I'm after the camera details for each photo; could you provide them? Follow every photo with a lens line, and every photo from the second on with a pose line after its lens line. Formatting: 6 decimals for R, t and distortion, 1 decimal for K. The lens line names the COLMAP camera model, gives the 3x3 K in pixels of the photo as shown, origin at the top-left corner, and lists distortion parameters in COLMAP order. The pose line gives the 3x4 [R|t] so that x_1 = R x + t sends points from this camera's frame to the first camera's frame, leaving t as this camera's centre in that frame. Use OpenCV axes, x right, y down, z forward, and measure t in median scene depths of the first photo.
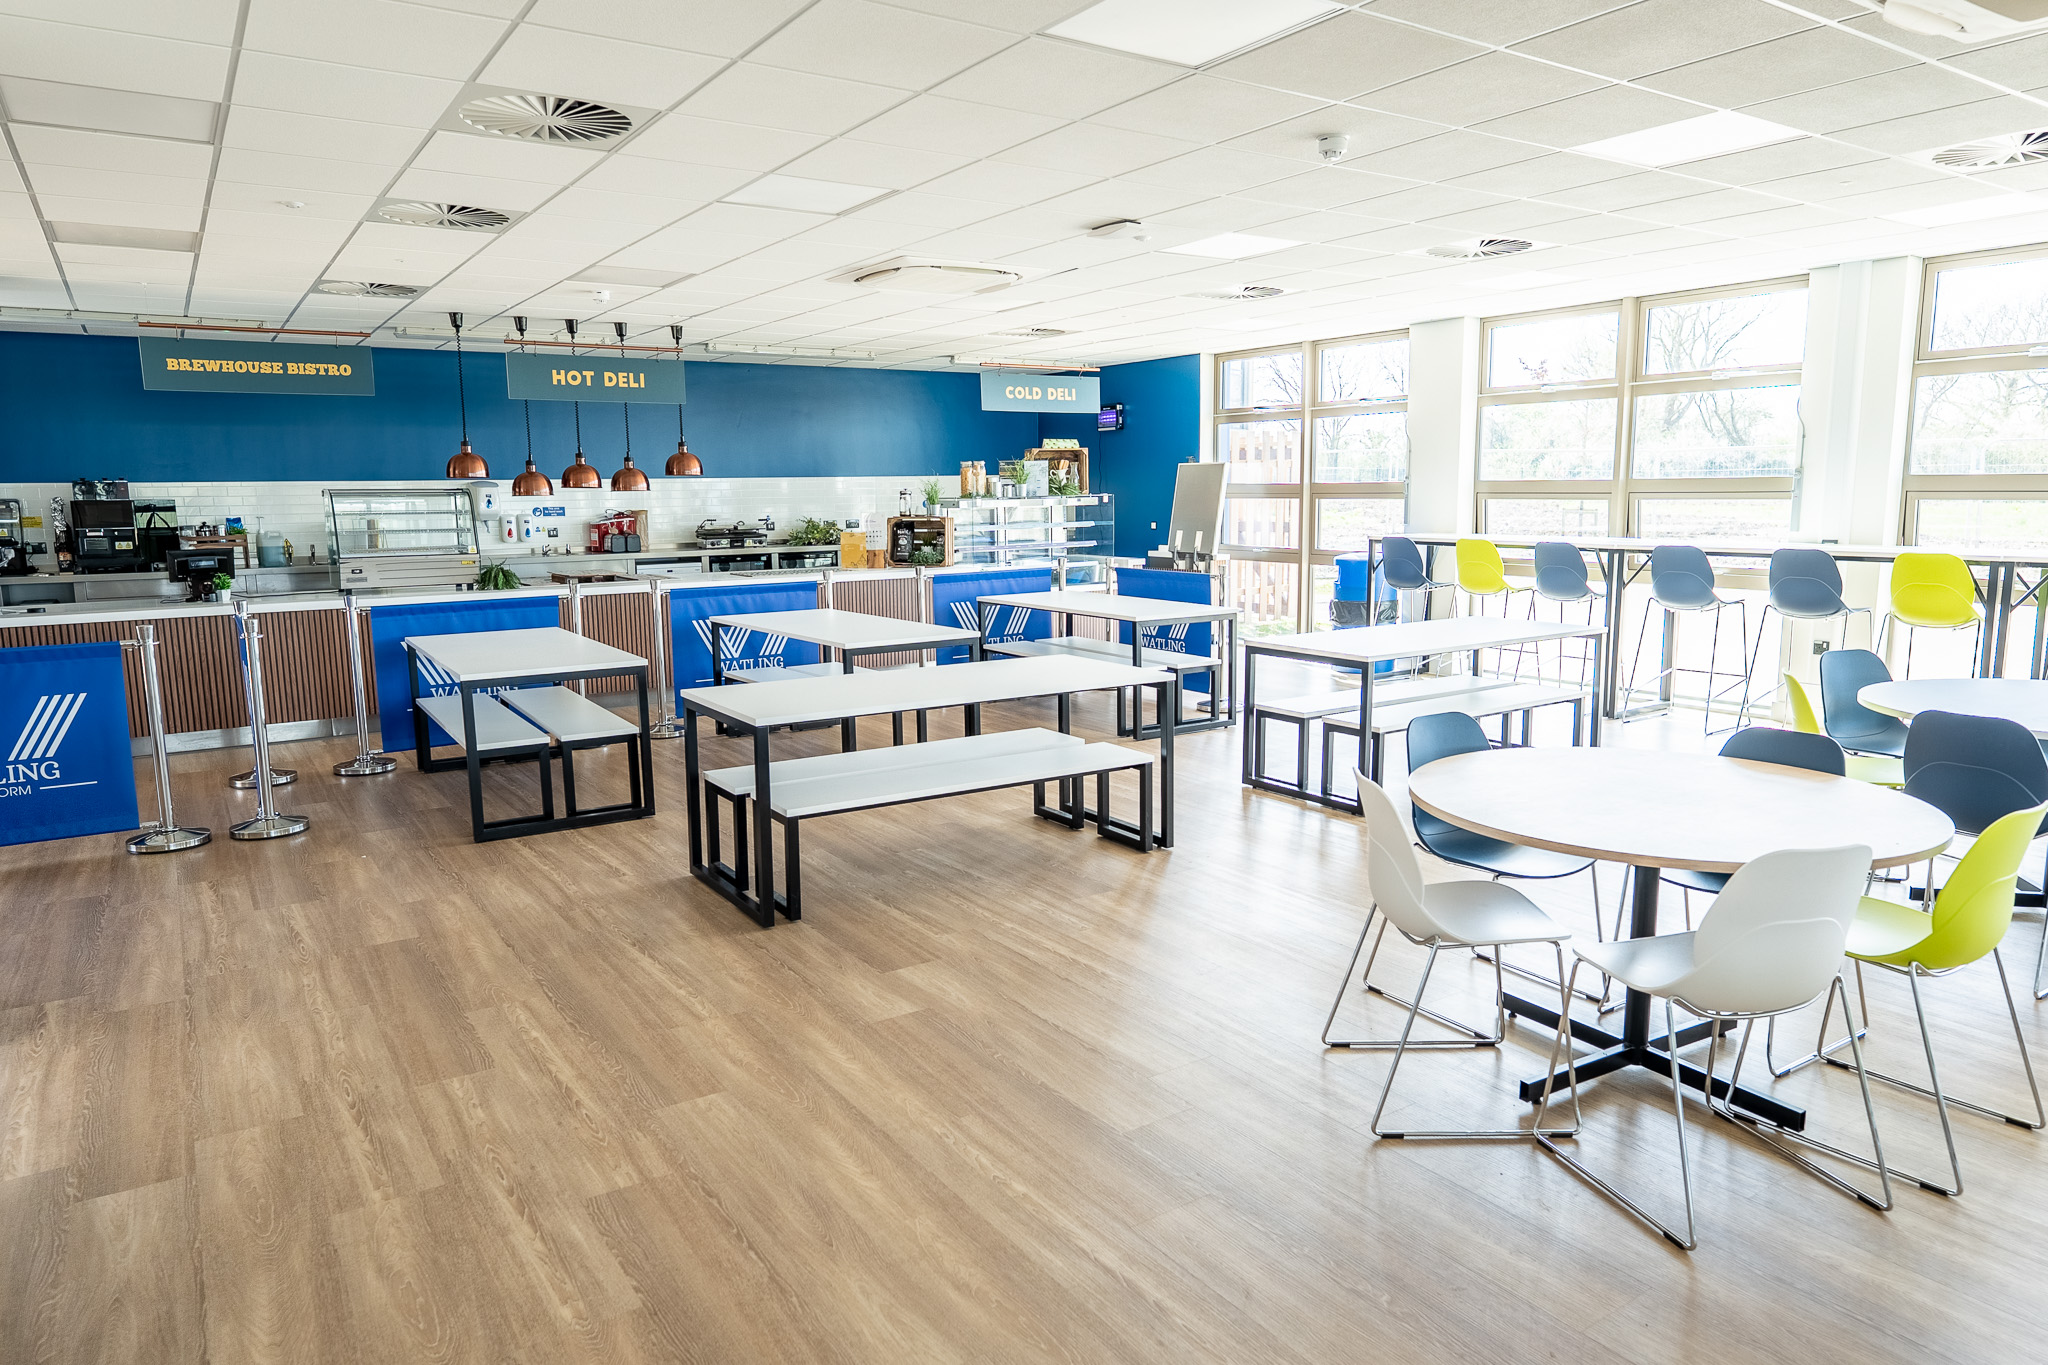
lens RADIAL K [[1280.0, 0, 1016.3], [0, 1280.0, 686.0], [0, 0, 1]] dist [0.033643, -0.036146]
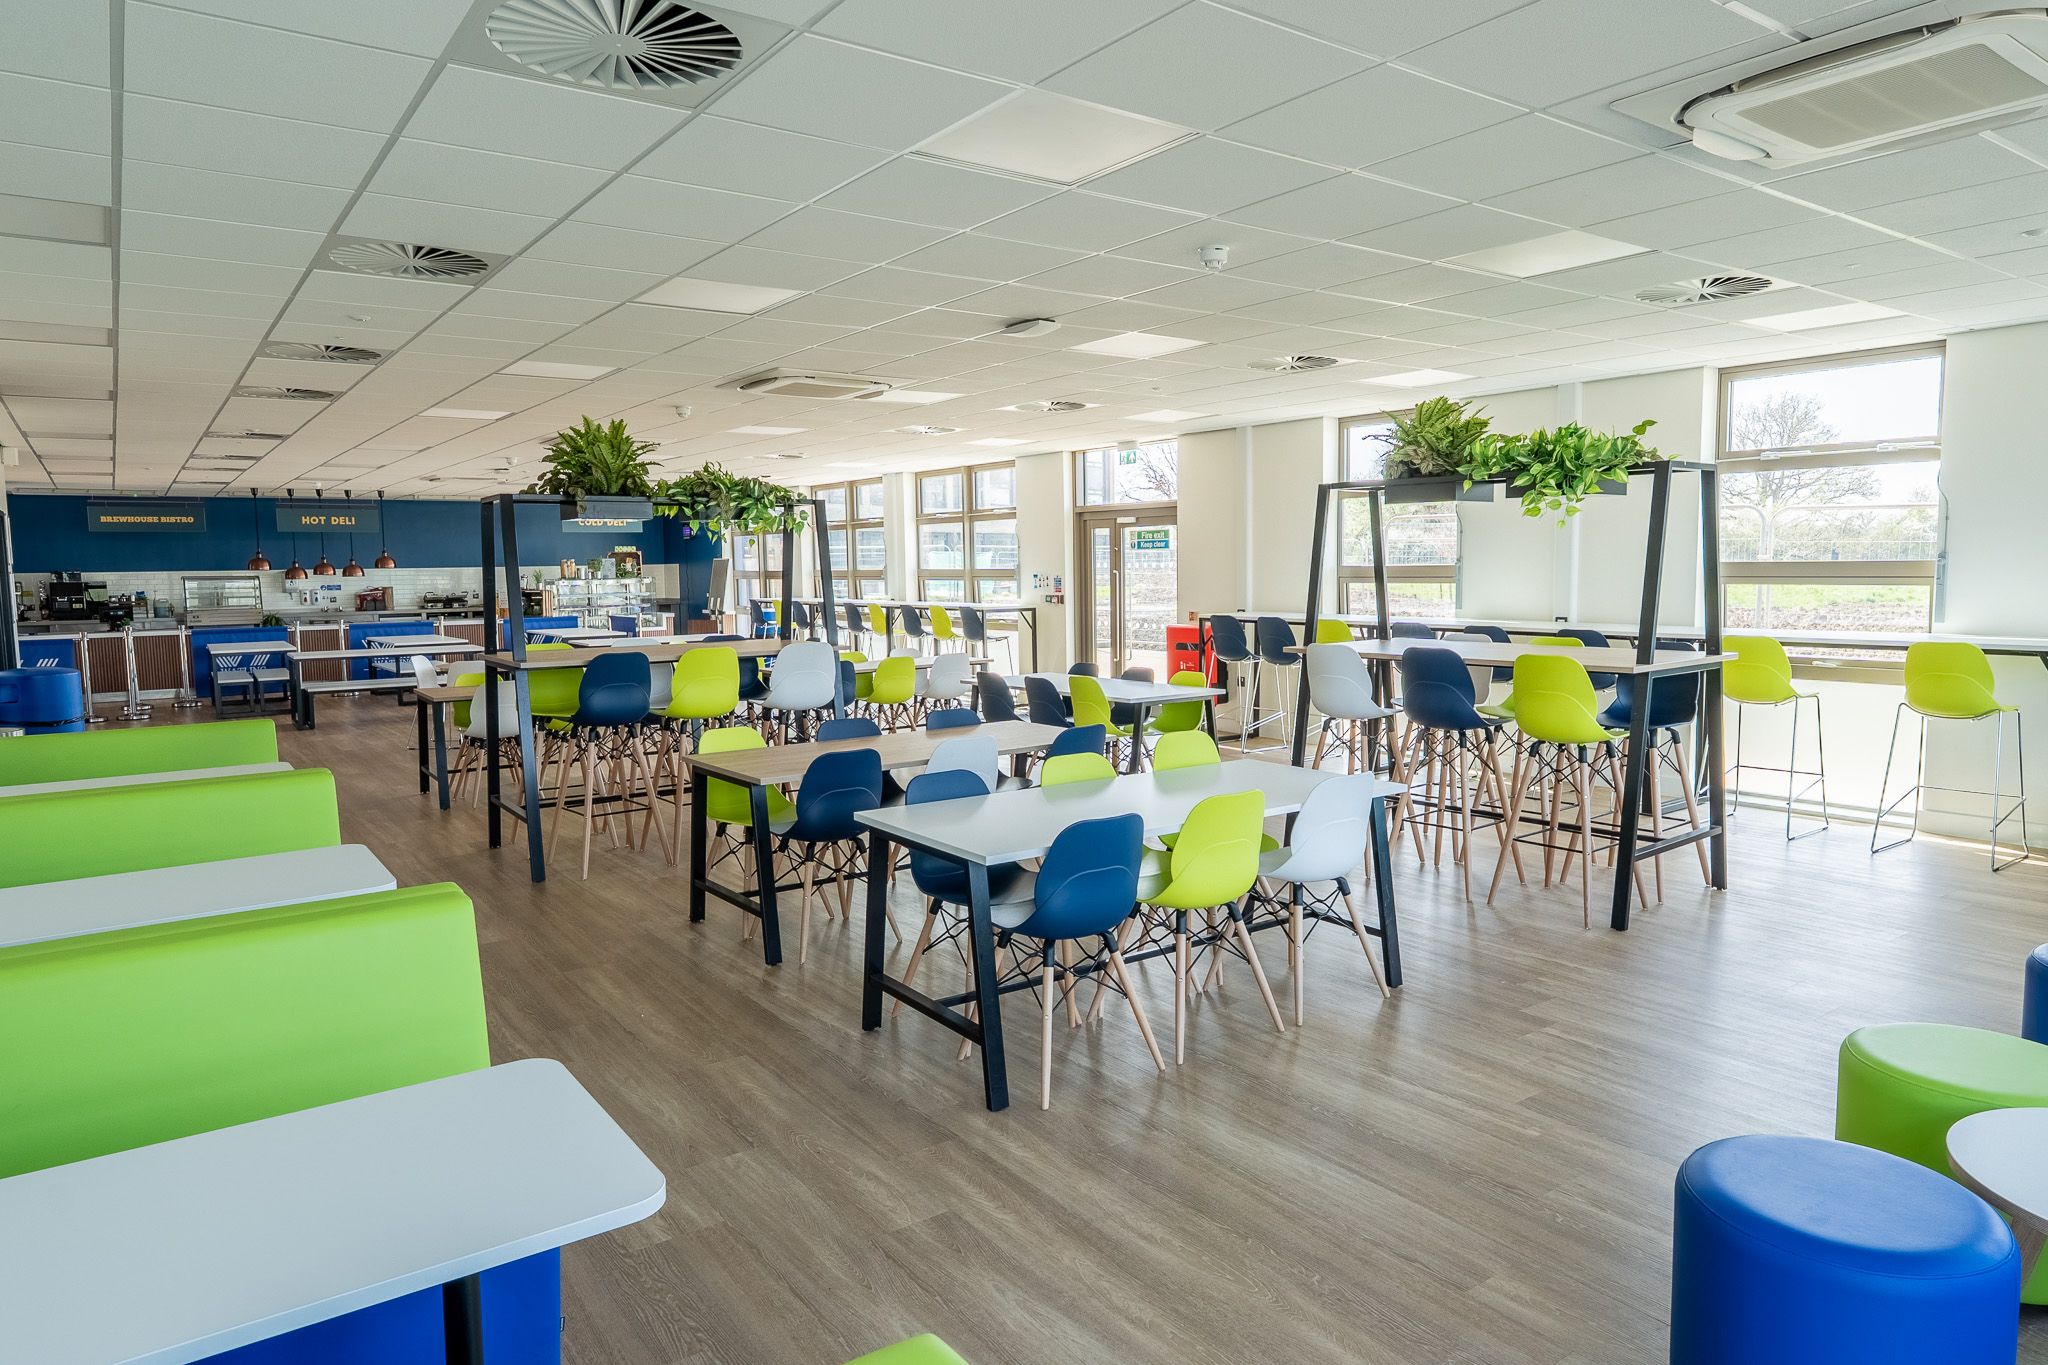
lens RADIAL K [[1257.2, 0, 1024.0], [0, 1257.2, 682.5], [0, 0, 1]] dist [0.002643, -0.002254]
pose [[0.999215, -0.004732, 0.039328, 0.679819], [0.007135, 0.998101, -0.061186, 0.137791], [-0.038964, 0.061418, 0.997351, -0.969830]]
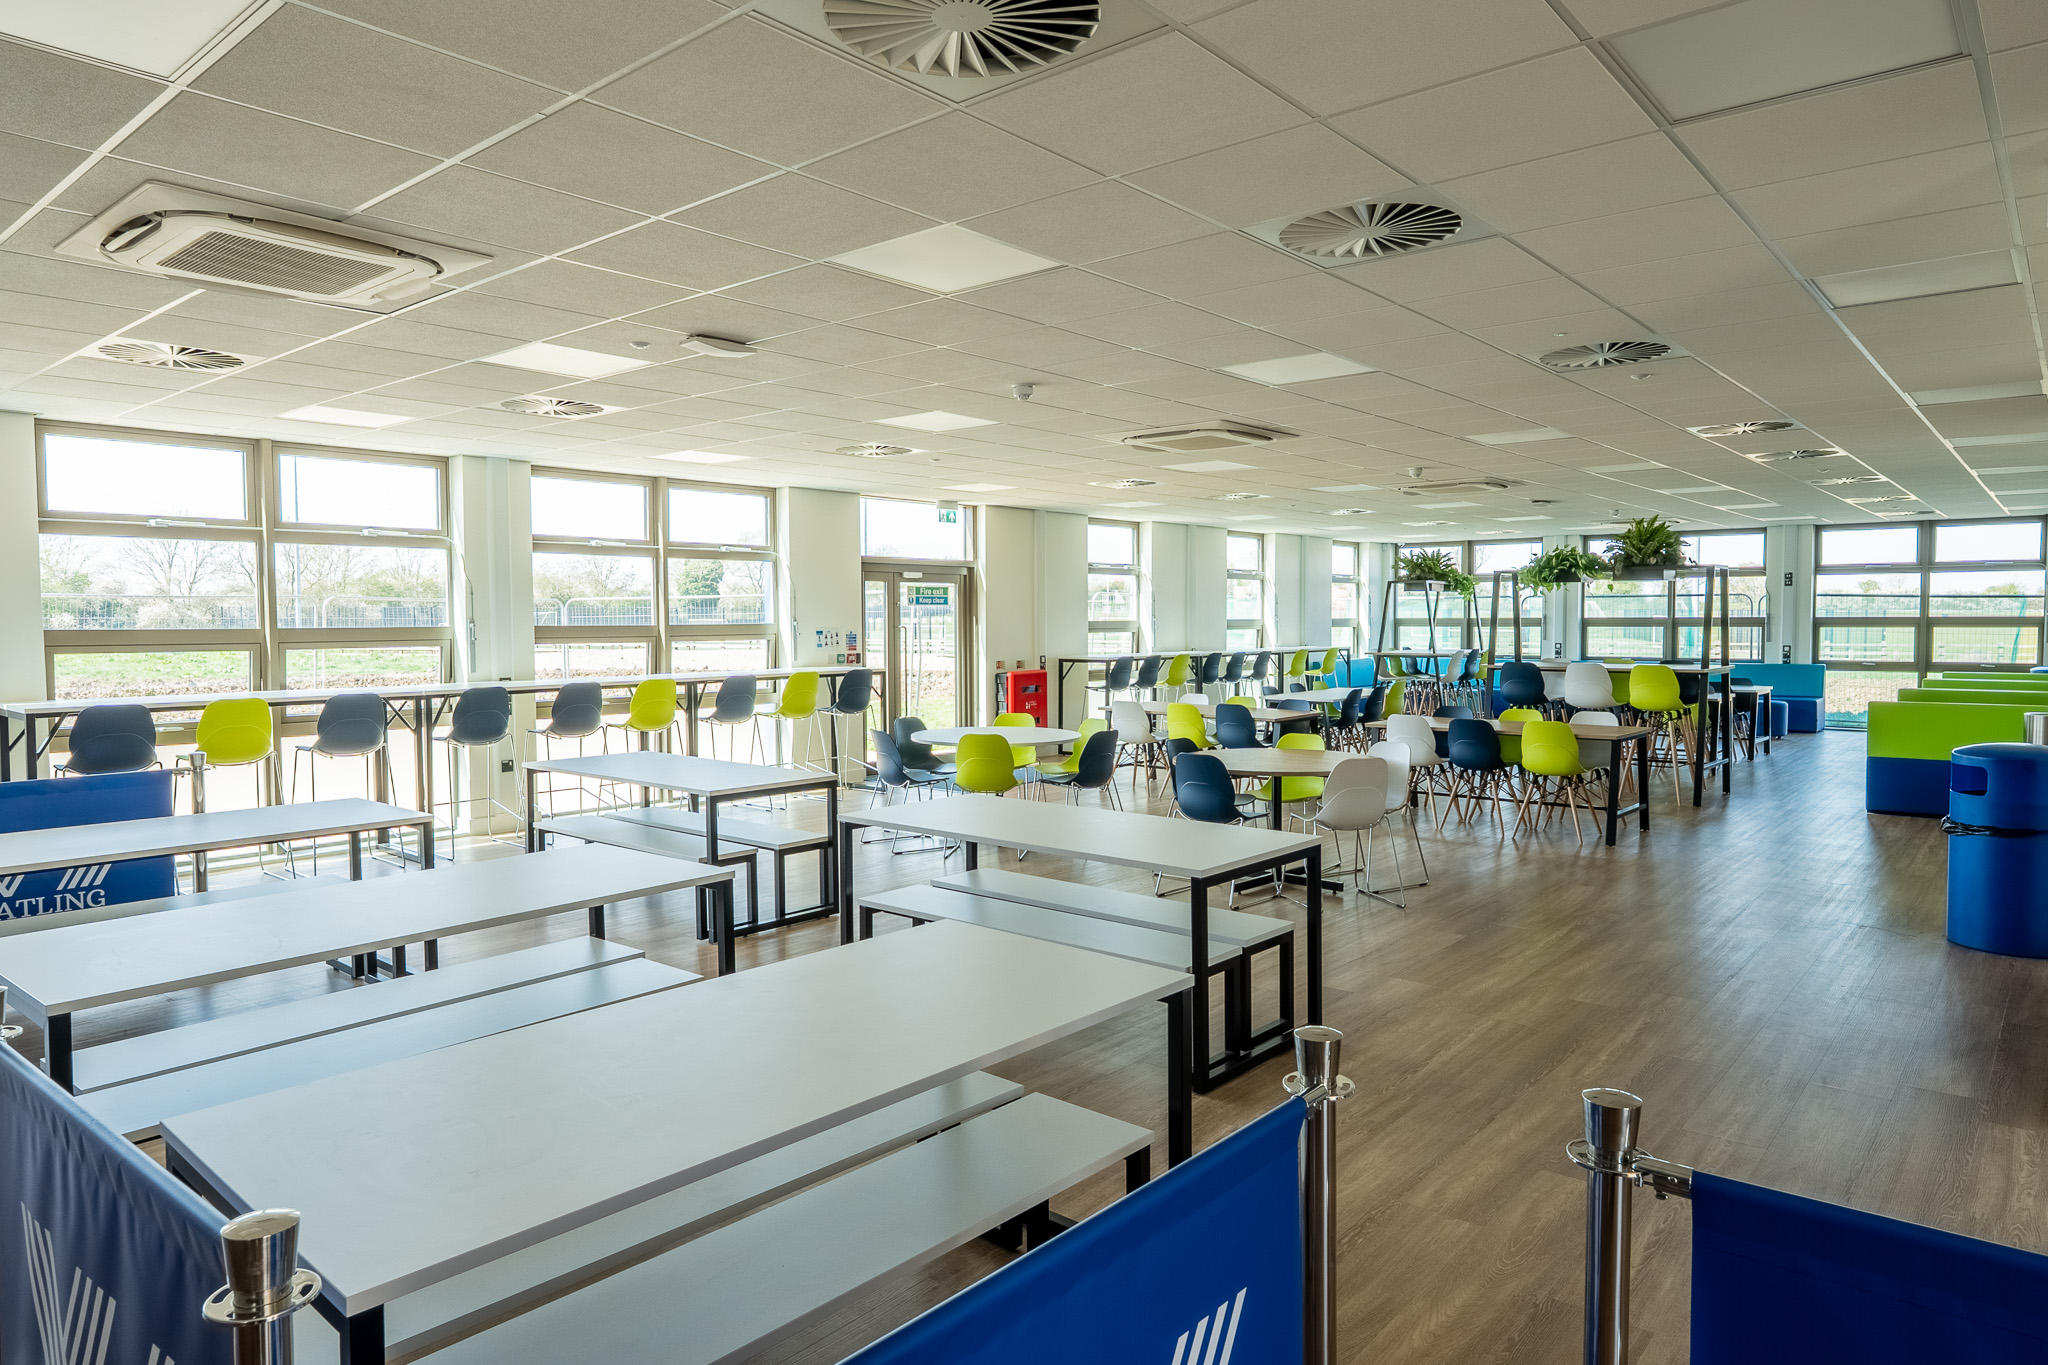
lens RADIAL K [[1257.0, 0, 1023.2], [0, 1257.0, 681.9], [0, 0, 1]] dist [0.003482, -0.002262]
pose [[-0.277357, -0.035130, 0.960124, -0.571394], [0.156131, 0.984400, 0.081121, -0.113463], [-0.947996, 0.172405, -0.267546, 0.747011]]
